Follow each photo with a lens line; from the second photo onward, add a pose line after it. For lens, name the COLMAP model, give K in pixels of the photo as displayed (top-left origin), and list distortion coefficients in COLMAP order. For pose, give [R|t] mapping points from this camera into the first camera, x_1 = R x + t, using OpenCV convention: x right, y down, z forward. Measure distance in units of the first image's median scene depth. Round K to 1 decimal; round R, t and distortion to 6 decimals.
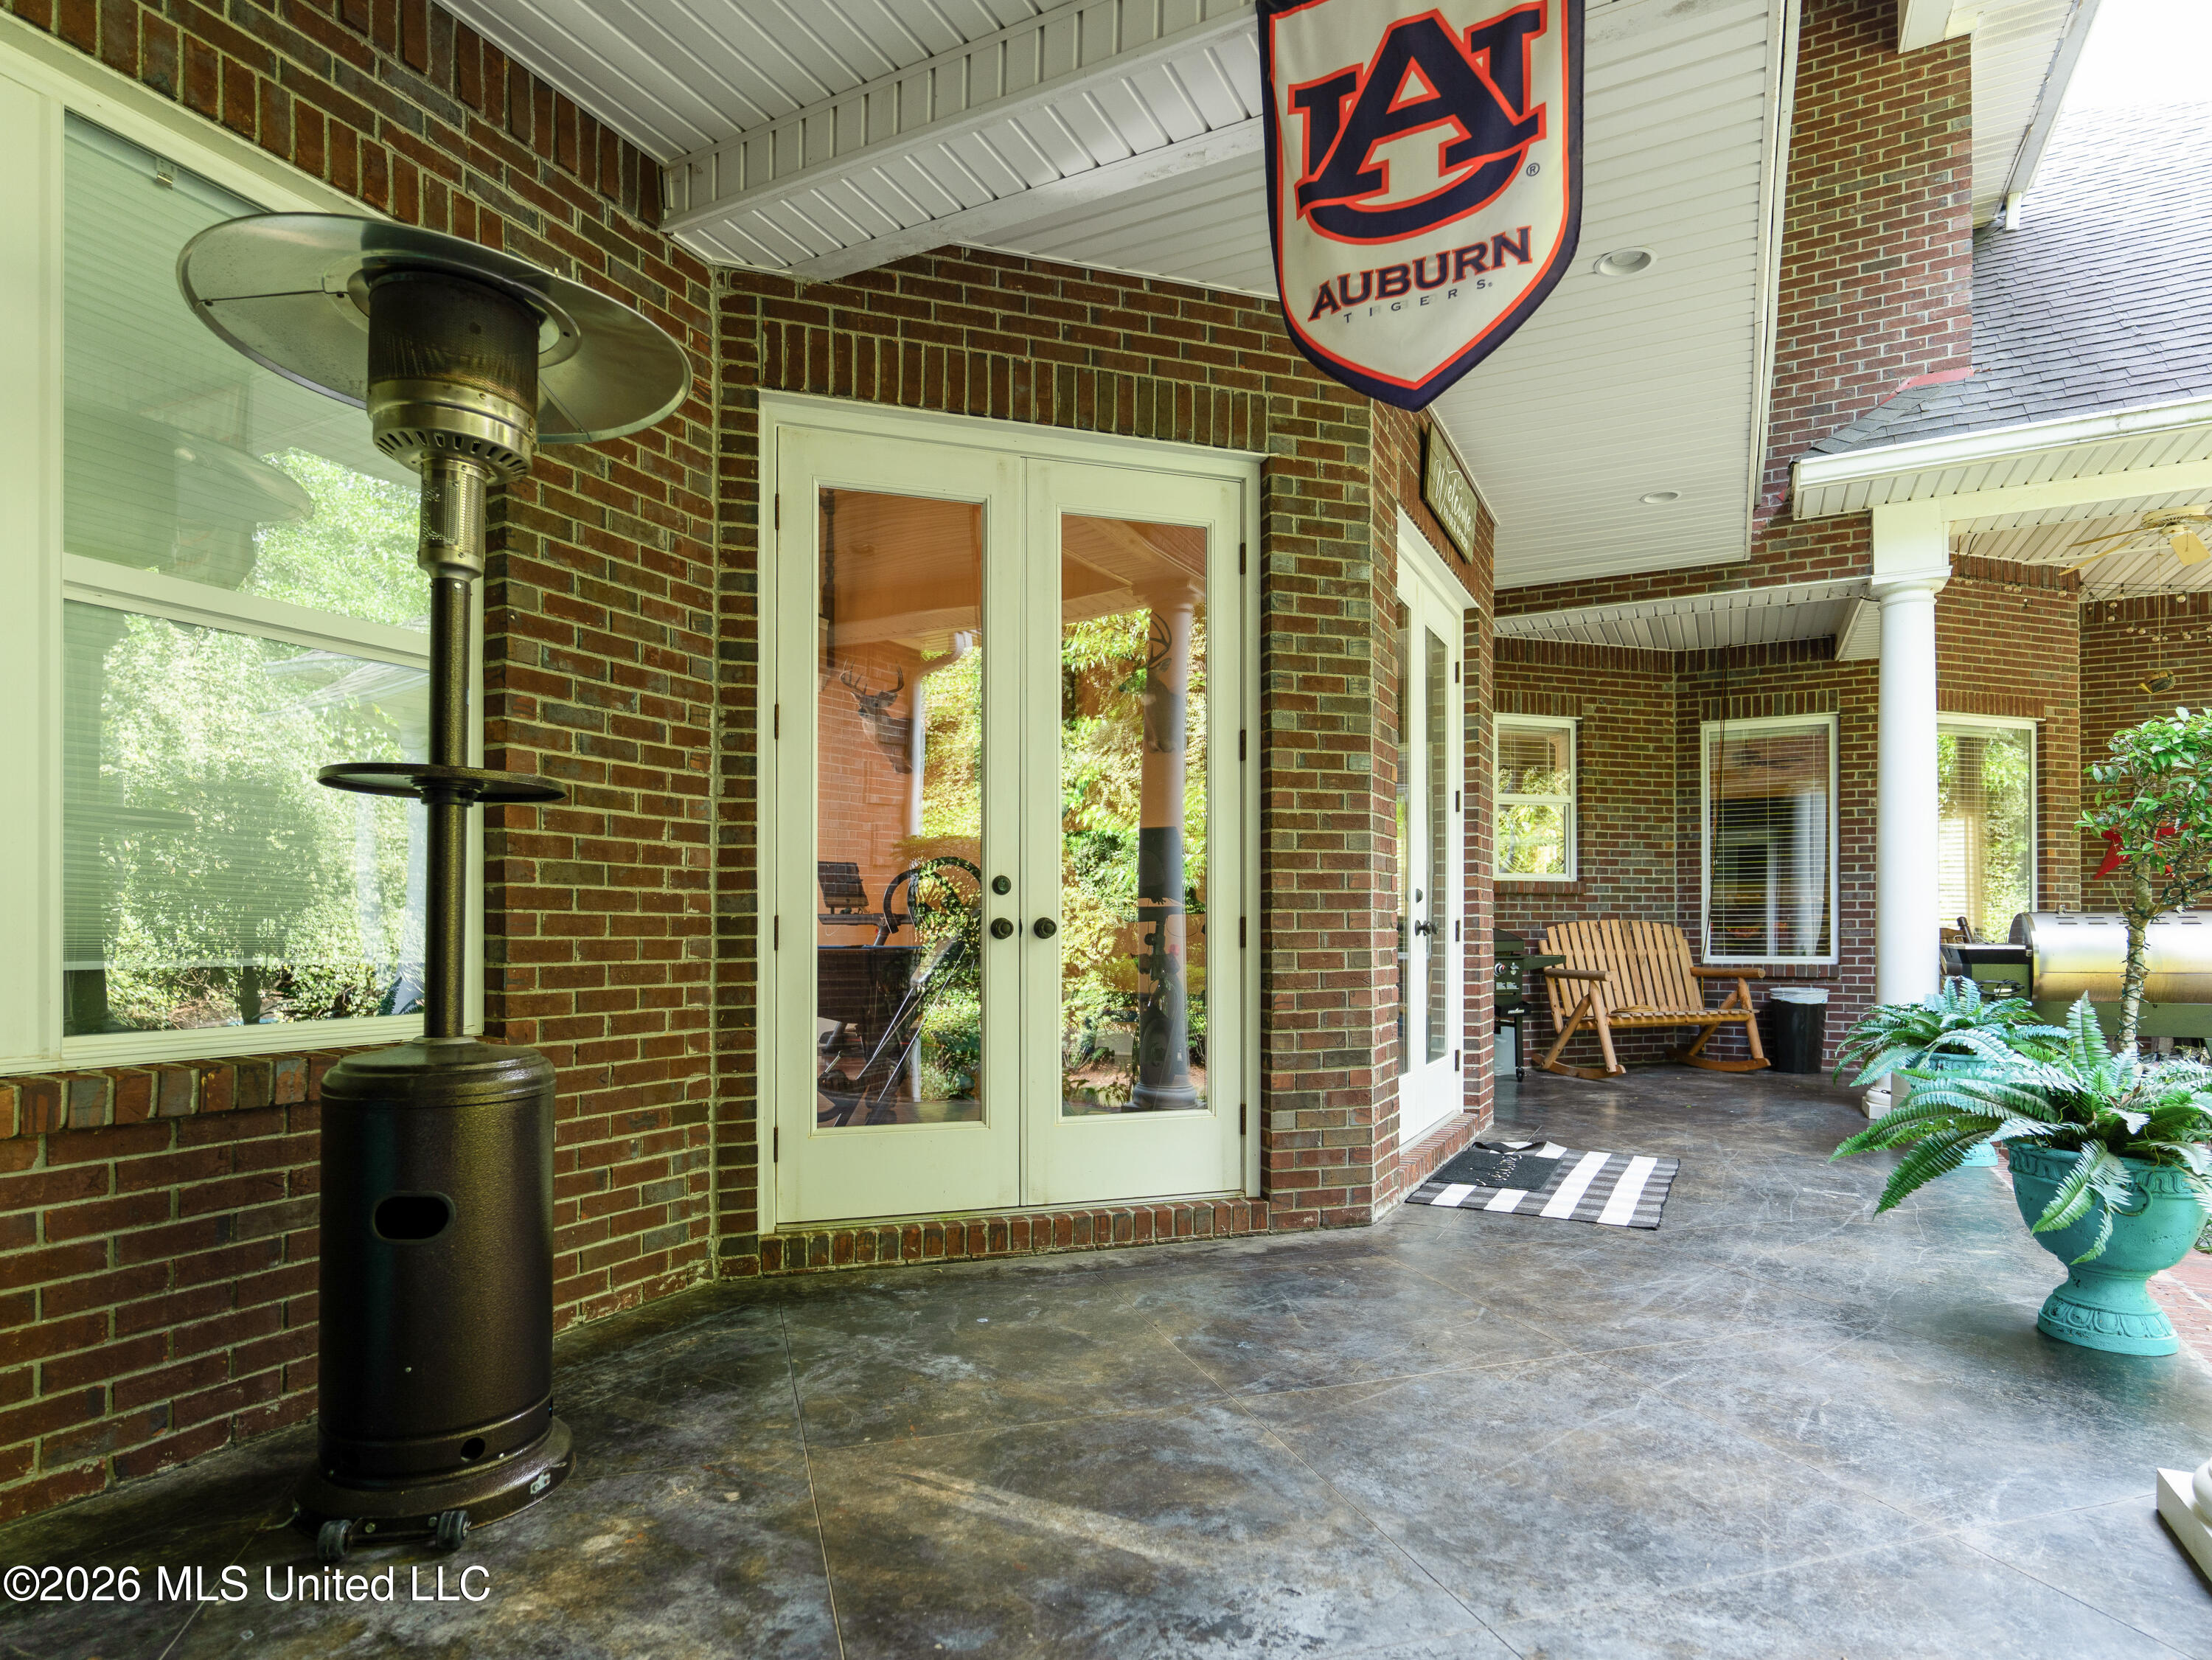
lens RADIAL K [[1206.4, 0, 1107.3], [0, 1206.4, 928.6], [0, 0, 1]] dist [-0.000634, 0.002316]
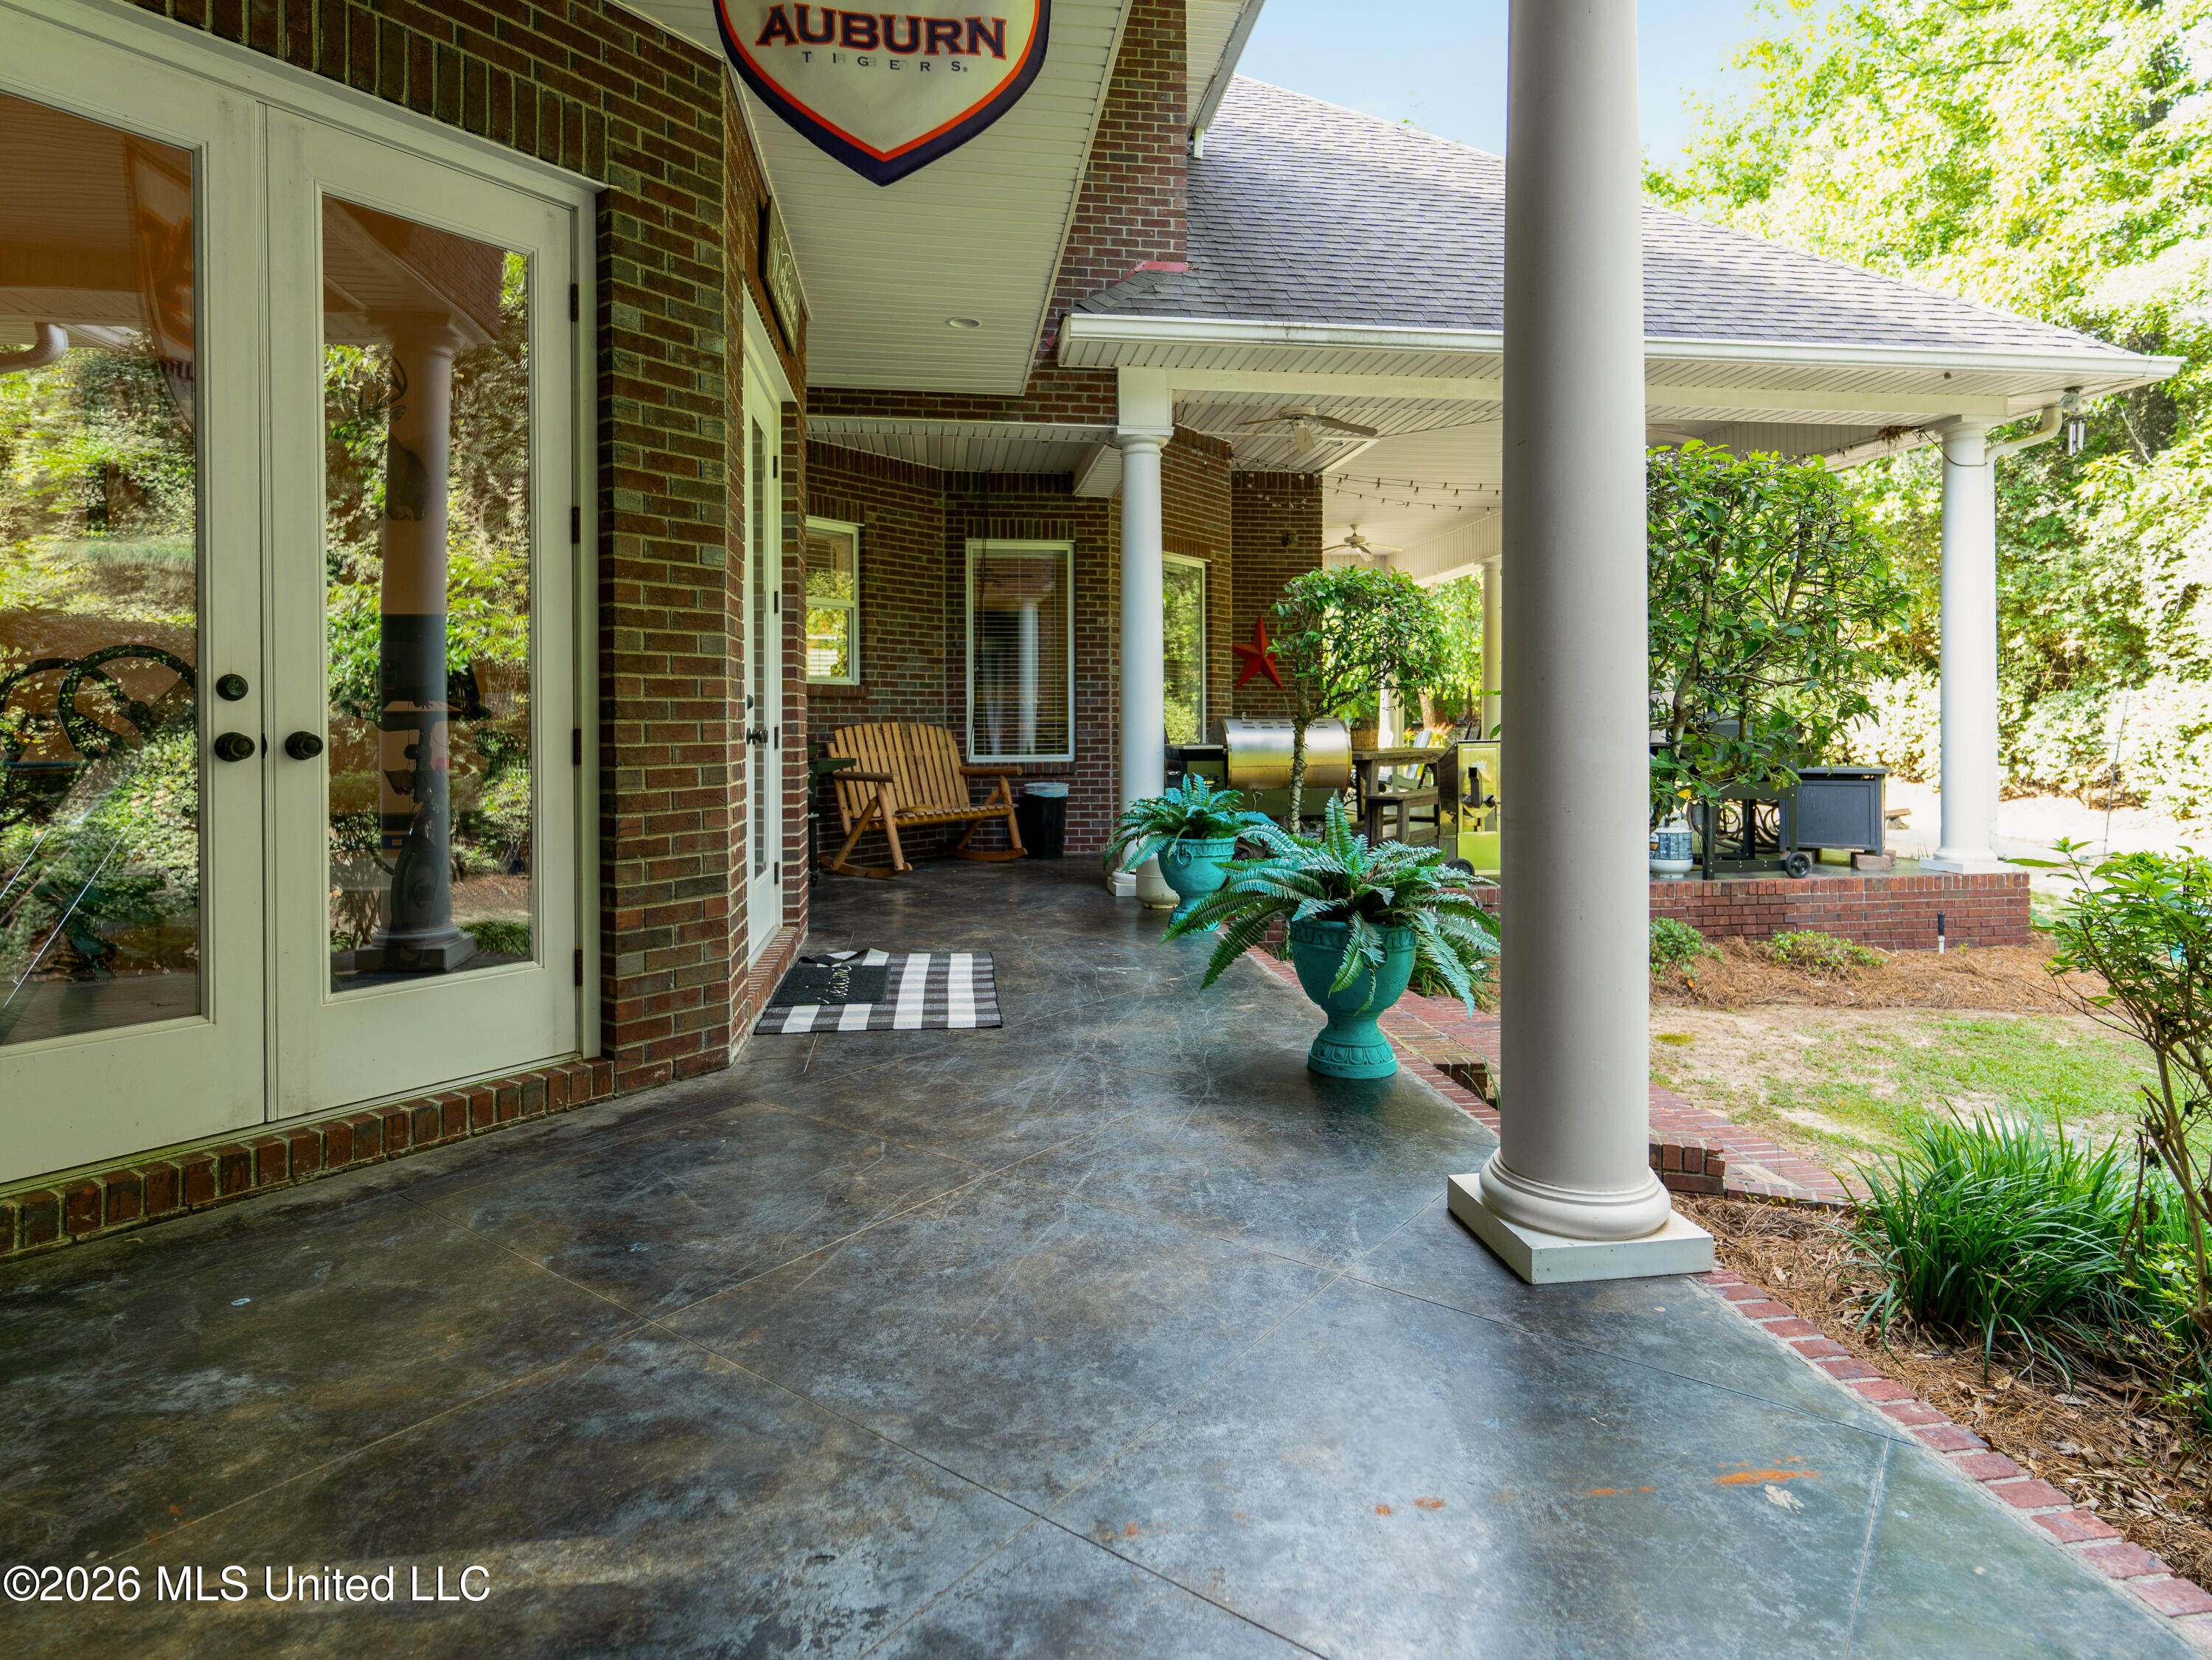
lens RADIAL K [[1213.6, 0, 1107.6], [0, 1213.6, 737.5], [0, 0, 1]] dist [-0.000113, 0.002633]
pose [[0.815932, -0.007926, 0.578093, -0.064417], [0.001996, 0.999939, 0.010893, -0.010326], [-0.578144, -0.007734, 0.815898, 0.078775]]
